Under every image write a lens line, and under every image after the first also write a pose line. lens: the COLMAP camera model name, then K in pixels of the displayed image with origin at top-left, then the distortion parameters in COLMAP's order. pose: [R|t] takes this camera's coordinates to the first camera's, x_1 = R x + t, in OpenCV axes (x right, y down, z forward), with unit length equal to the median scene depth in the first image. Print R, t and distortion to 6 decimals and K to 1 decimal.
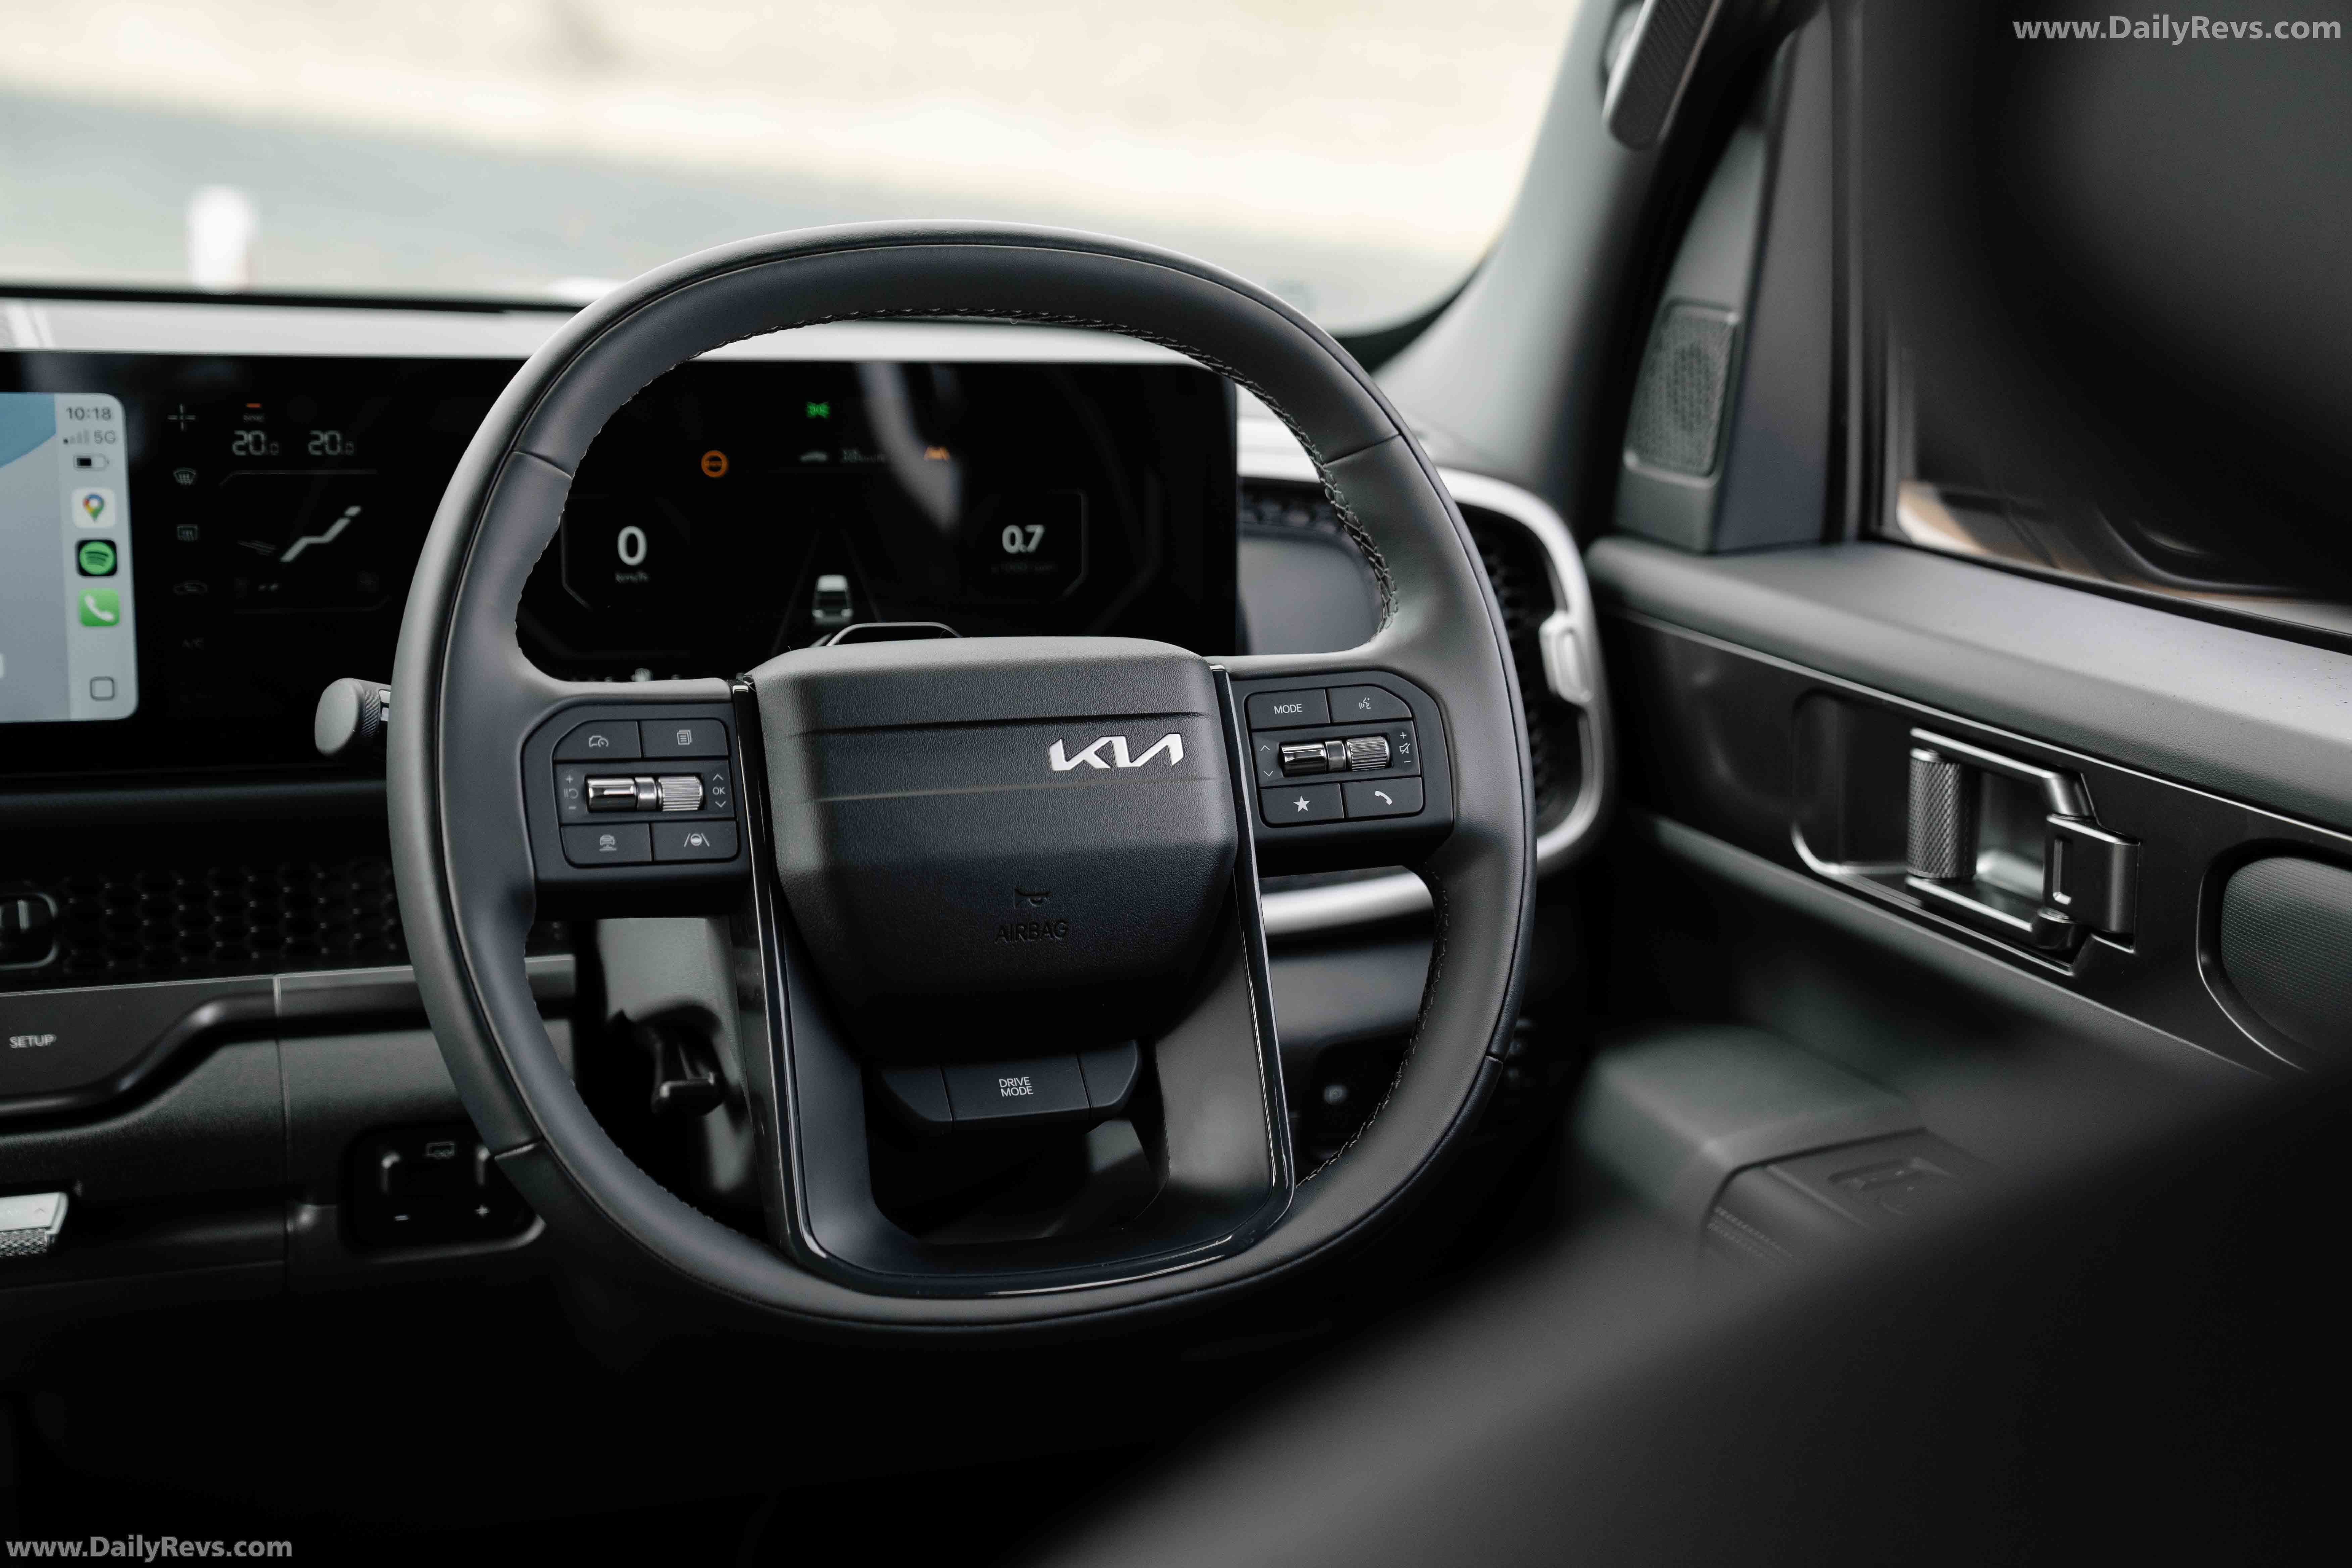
lens RADIAL K [[3392.6, 0, 1176.0], [0, 3392.6, 784.0], [0, 0, 1]] dist [0.180425, -0.031351]
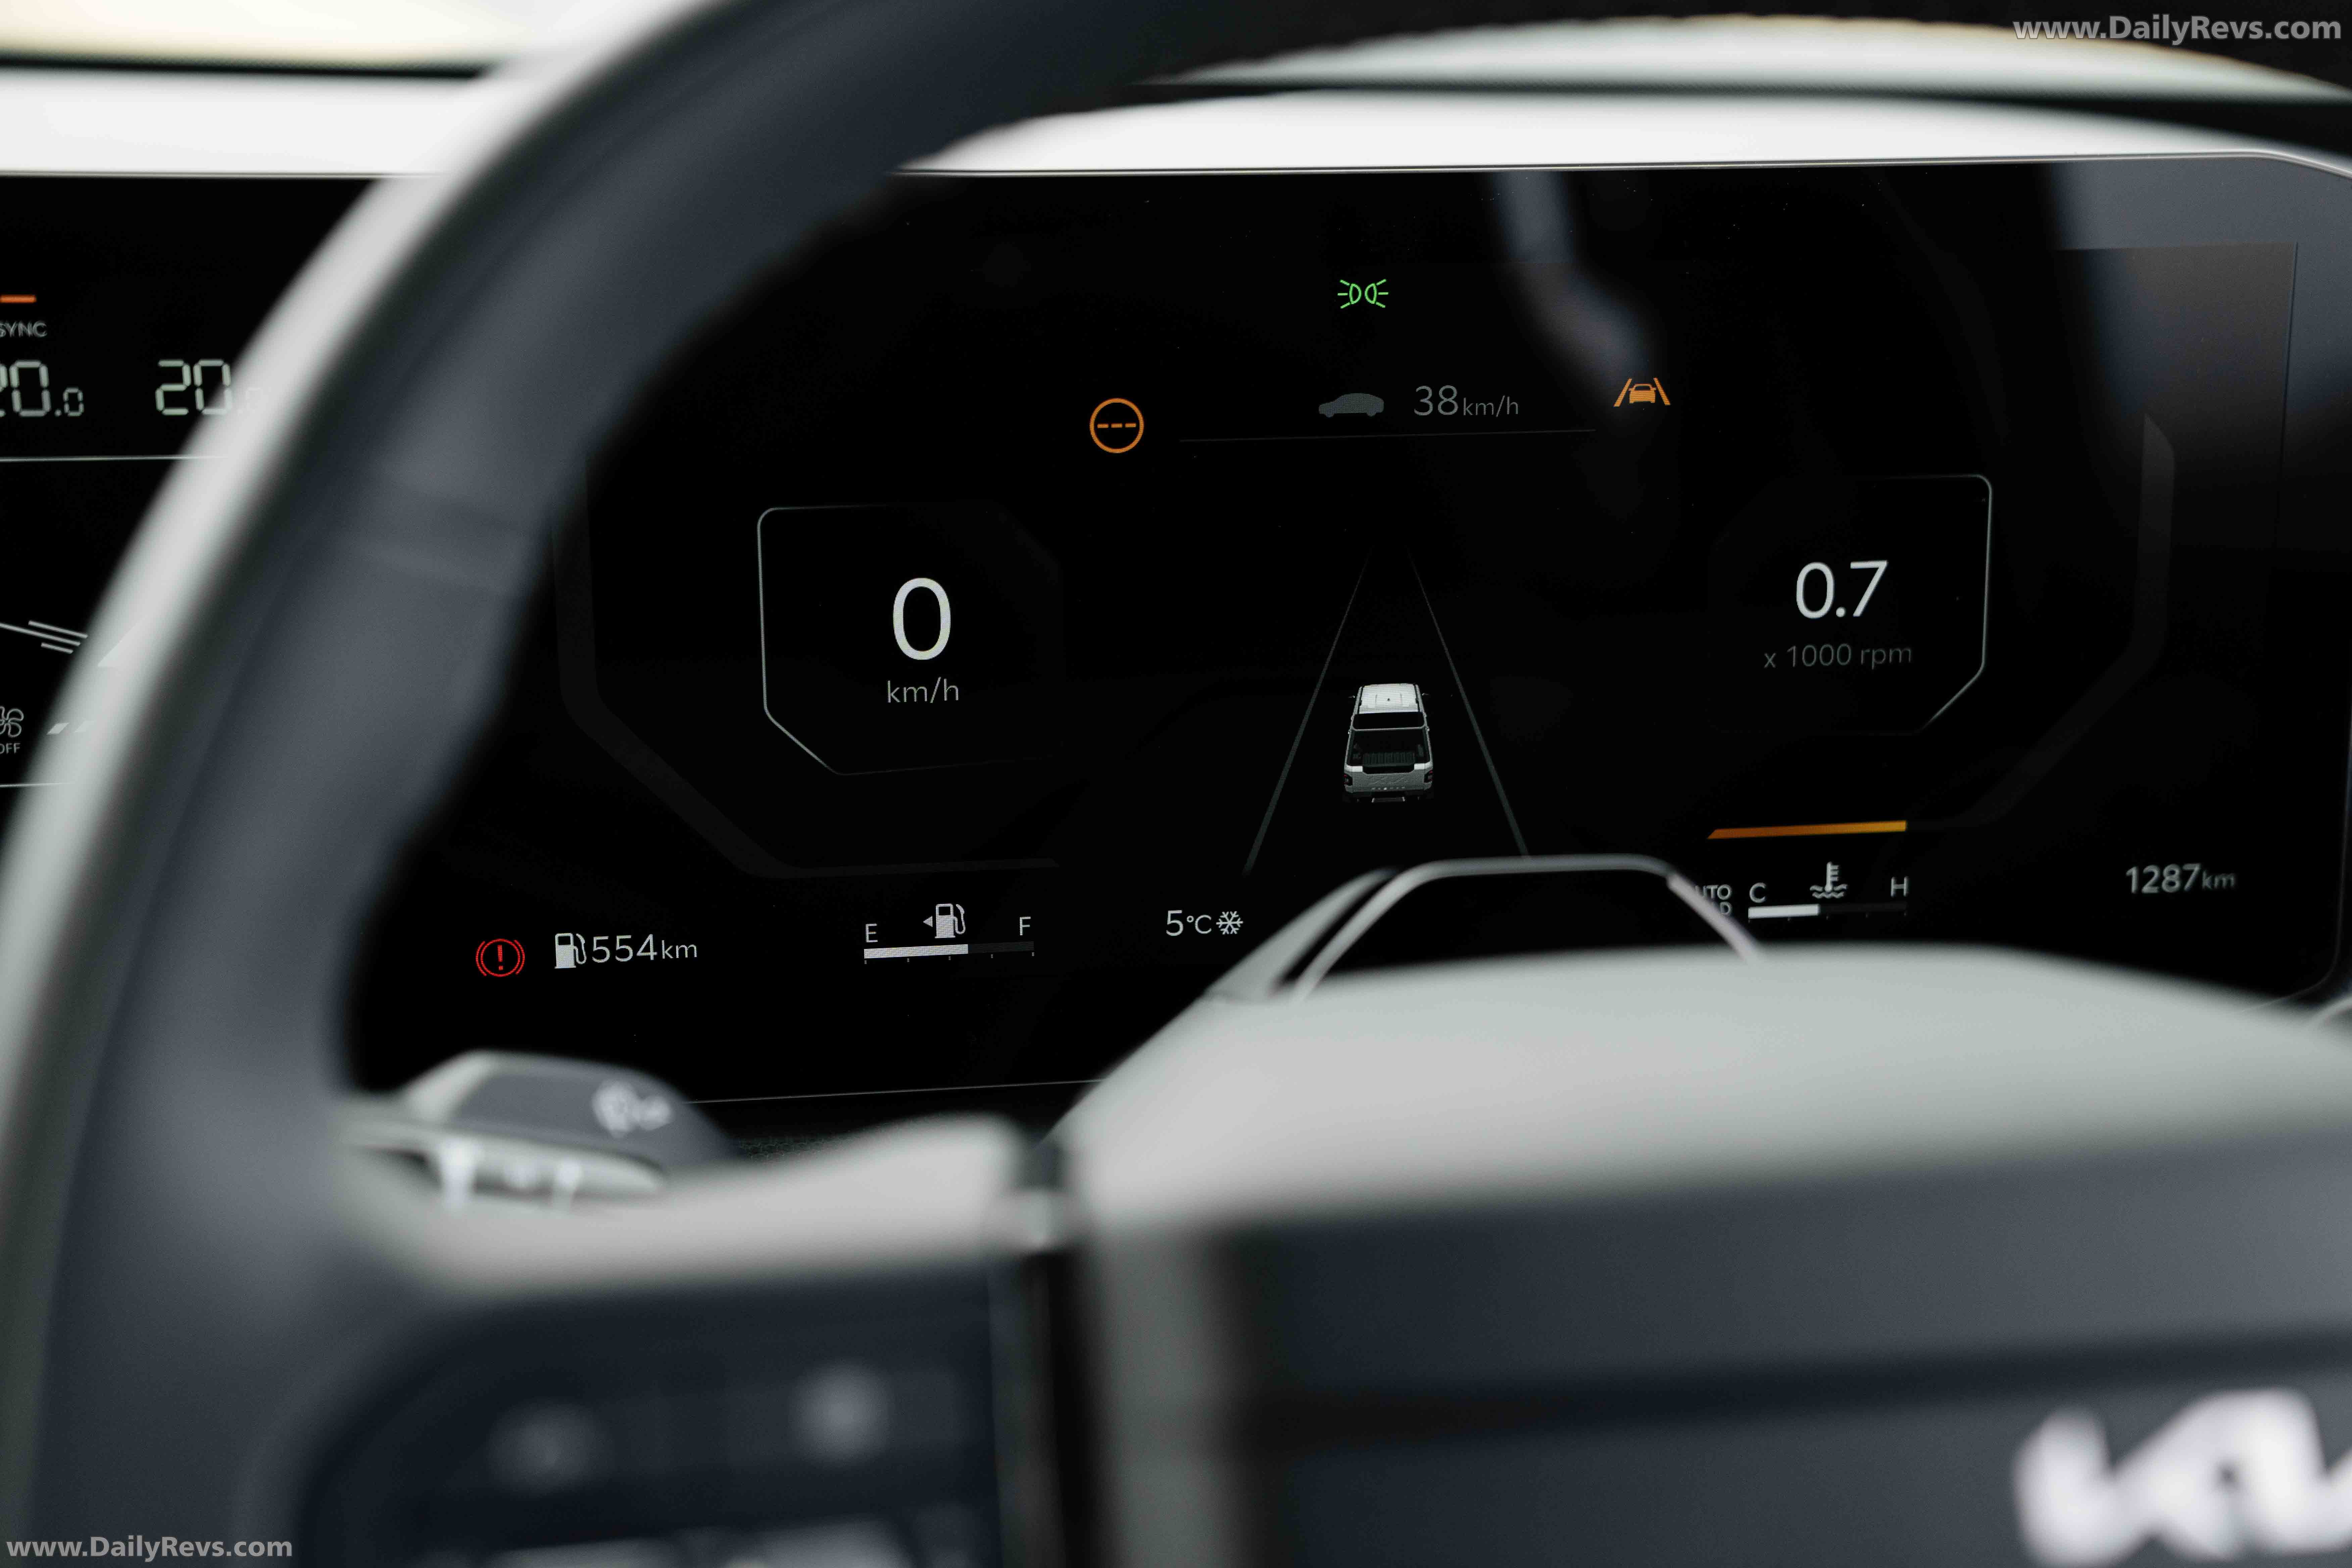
lens RADIAL K [[3229.7, 0, 1176.0], [0, 3229.7, 784.0], [0, 0, 1]] dist [0.116624, 0.102320]
pose [[0.981407, 0.026804, -0.190060, -0.052761], [-0.014558, 0.997744, 0.065538, -0.079359], [0.191388, -0.061552, 0.979583, 0.632135]]
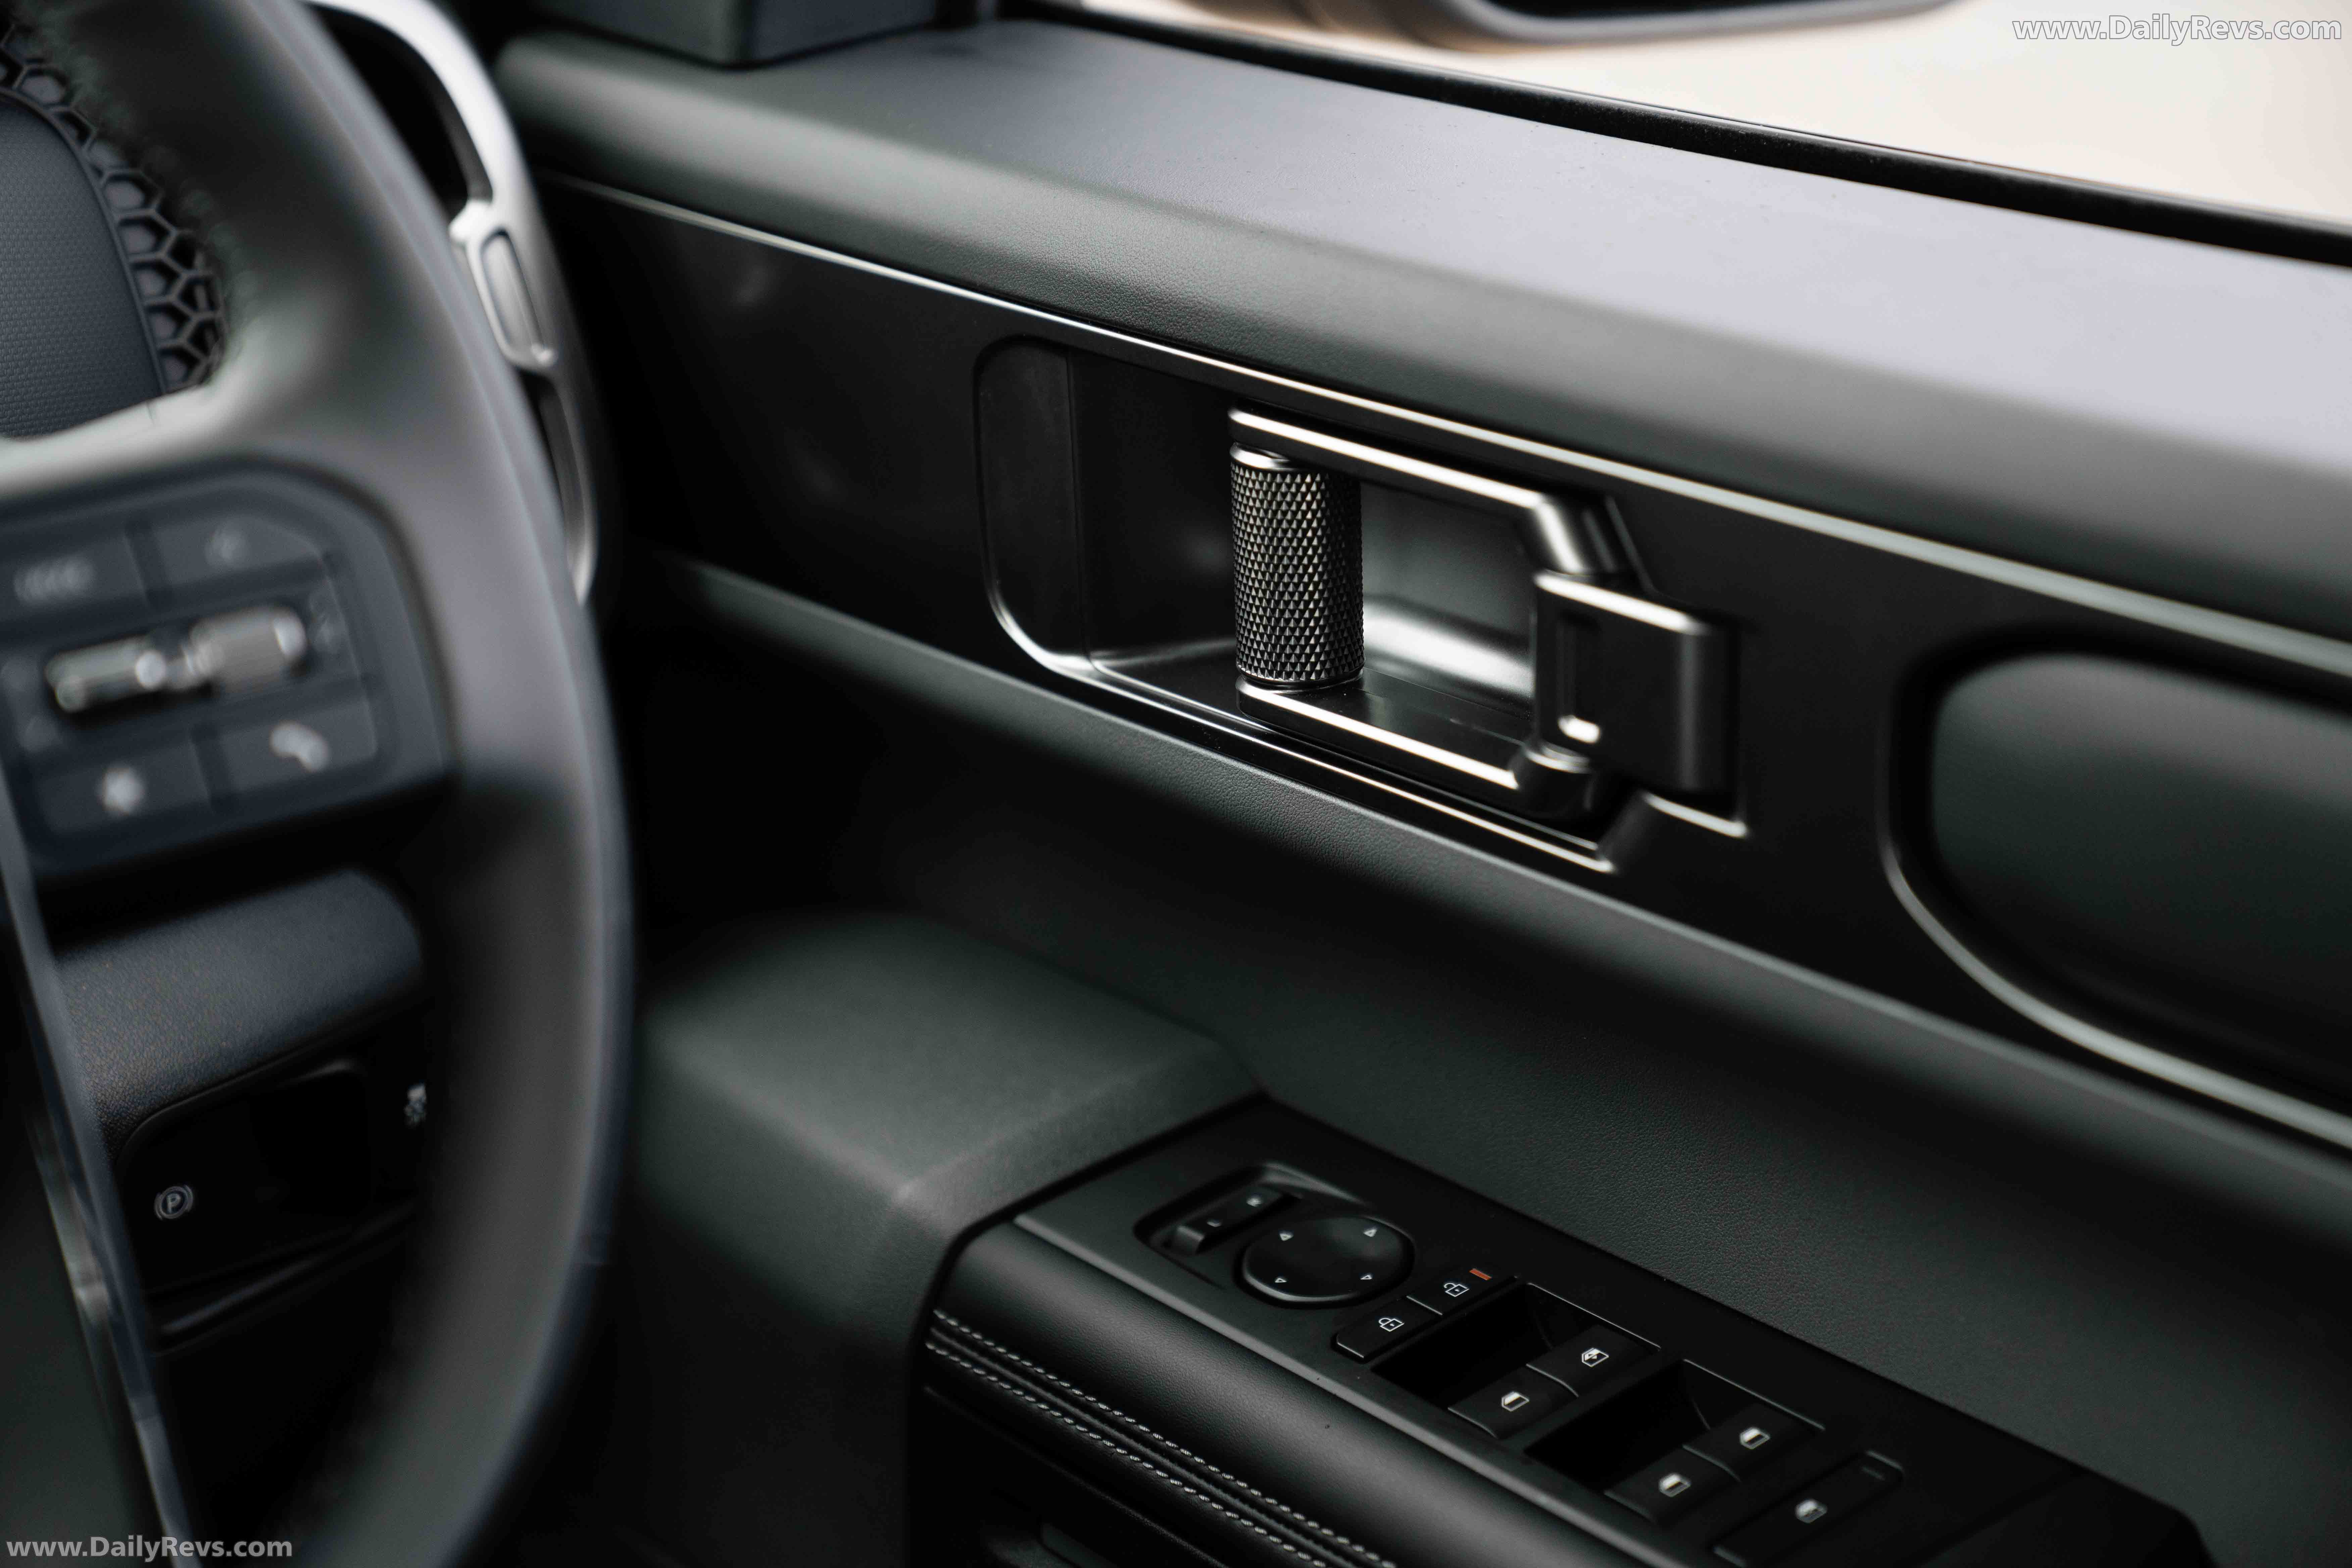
lens RADIAL K [[4584.1, 0, 1176.0], [0, 4584.1, 784.0], [0, 0, 1]] dist [0.276578, 0.113389]
pose [[0.942270, -0.139034, 0.304626, -0.018247], [0.098343, 0.984511, 0.145146, -0.066532], [-0.320087, -0.106809, 0.941348, 0.343640]]
